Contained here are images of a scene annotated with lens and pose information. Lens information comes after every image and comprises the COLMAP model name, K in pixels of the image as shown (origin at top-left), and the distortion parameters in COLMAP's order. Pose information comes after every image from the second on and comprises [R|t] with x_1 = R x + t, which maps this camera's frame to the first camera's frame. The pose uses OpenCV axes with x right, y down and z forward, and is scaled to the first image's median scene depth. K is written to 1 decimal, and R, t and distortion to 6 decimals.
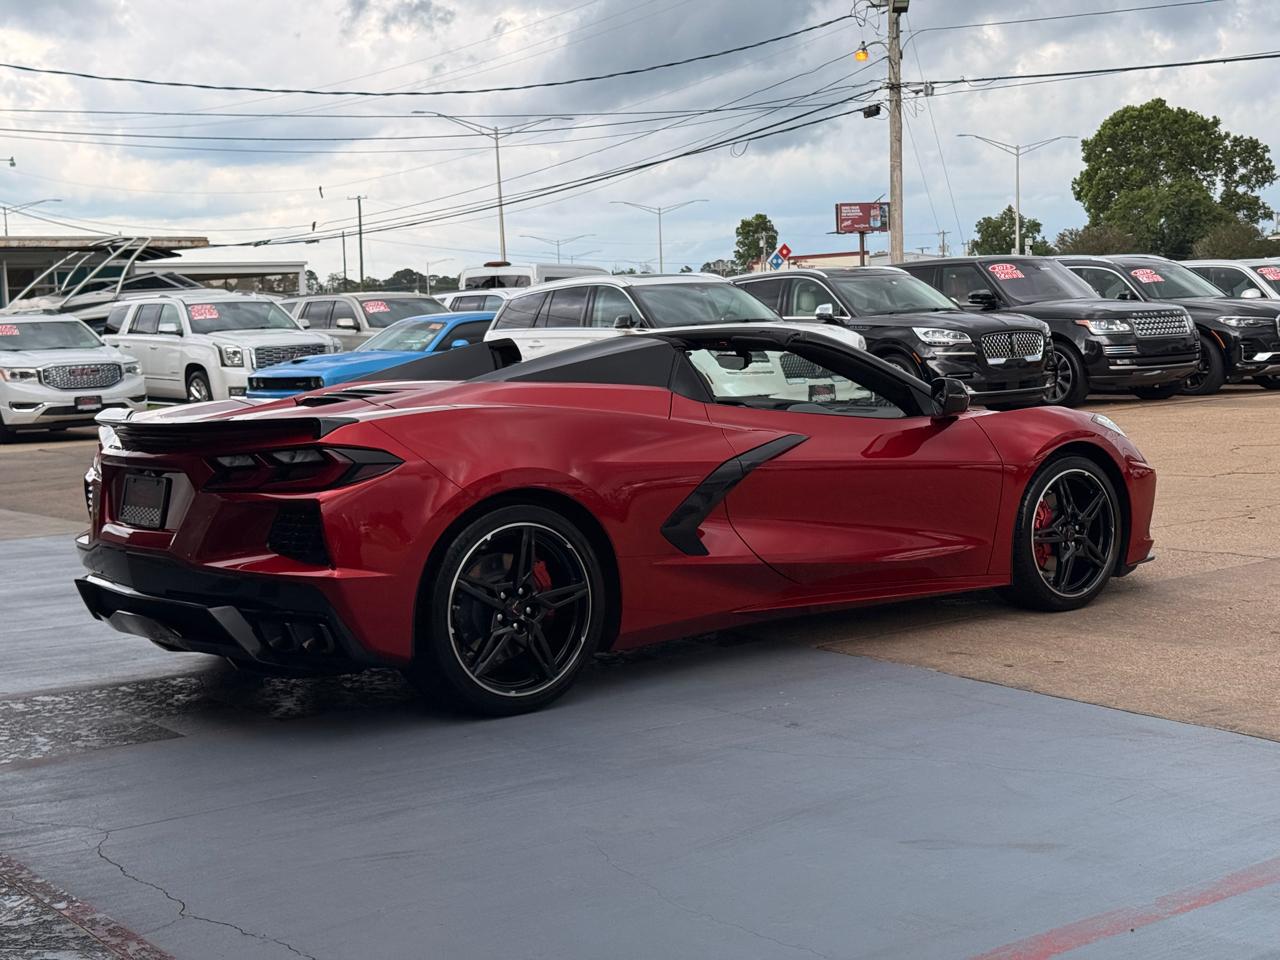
lens RADIAL K [[1790.2, 0, 640.0], [0, 1790.2, 480.0], [0, 0, 1]] dist [0.198126, -0.475695]
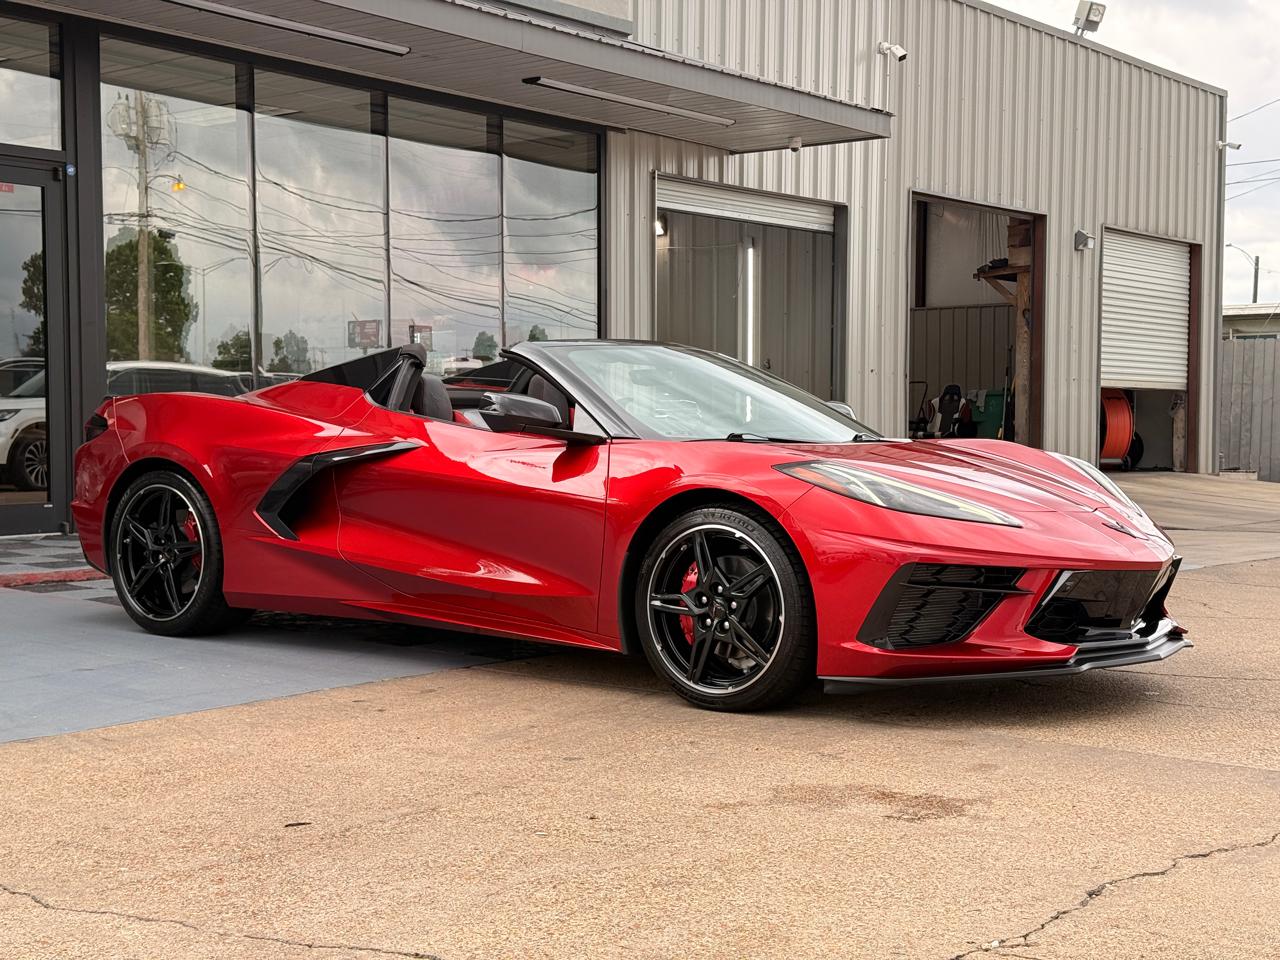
lens RADIAL K [[1790.2, 0, 640.0], [0, 1790.2, 480.0], [0, 0, 1]] dist [0.198126, -0.475695]
pose [[0.207095, 0.068822, -0.975897, 0.361374], [-0.100427, 0.993748, 0.048770, -0.021786], [0.973153, 0.087906, 0.212712, 0.307616]]
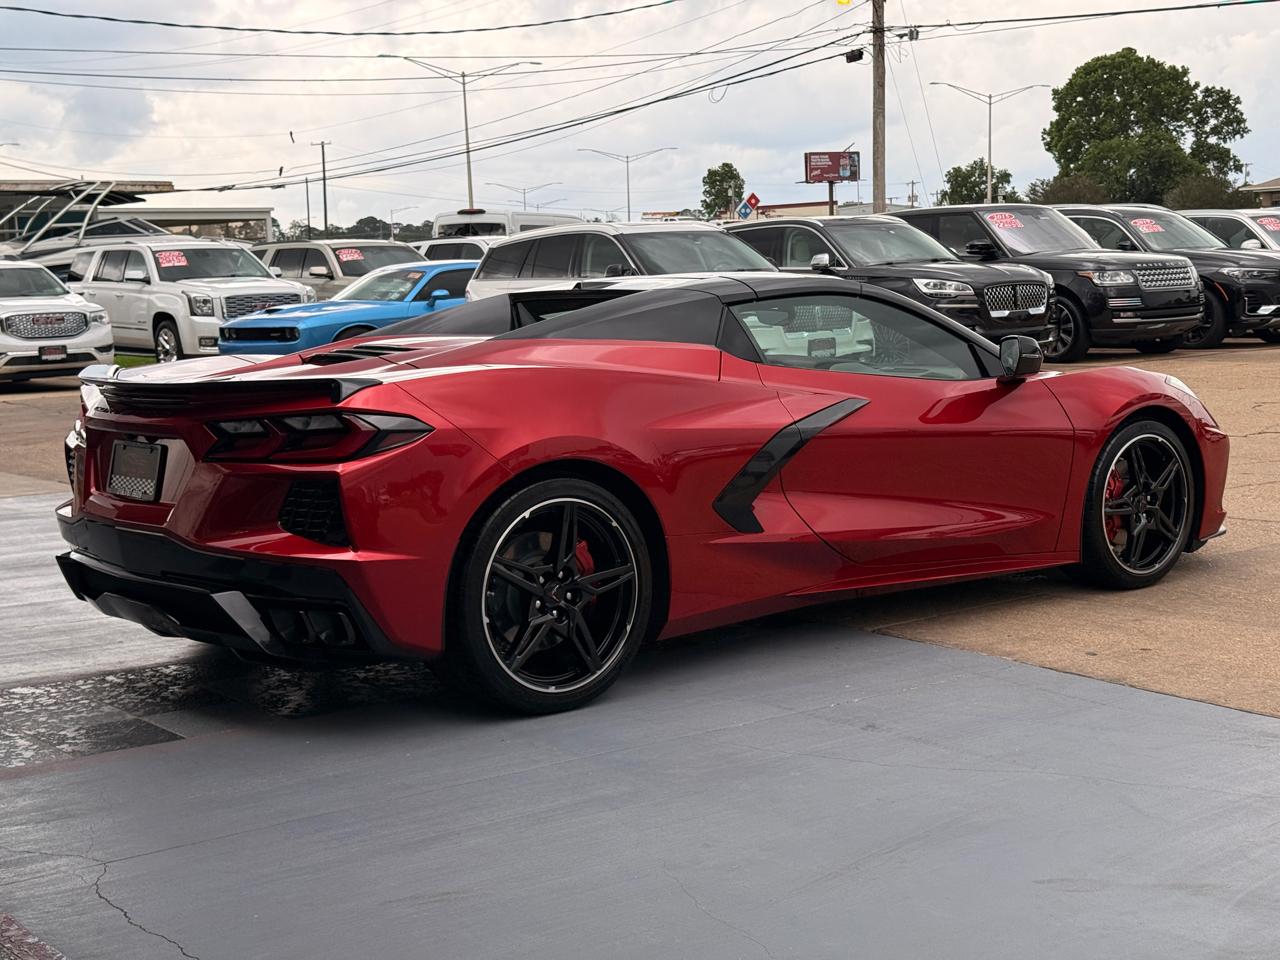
lens RADIAL K [[1791.0, 0, 619.0], [0, 1791.0, 475.8], [0, 0, 1]] dist [0.198579, -0.471701]
pose [[0.999944, 0.003357, 0.010008, -0.014369], [-0.003607, 0.999679, 0.025082, -0.002836], [-0.009920, -0.025116, 0.999635, 0.034661]]
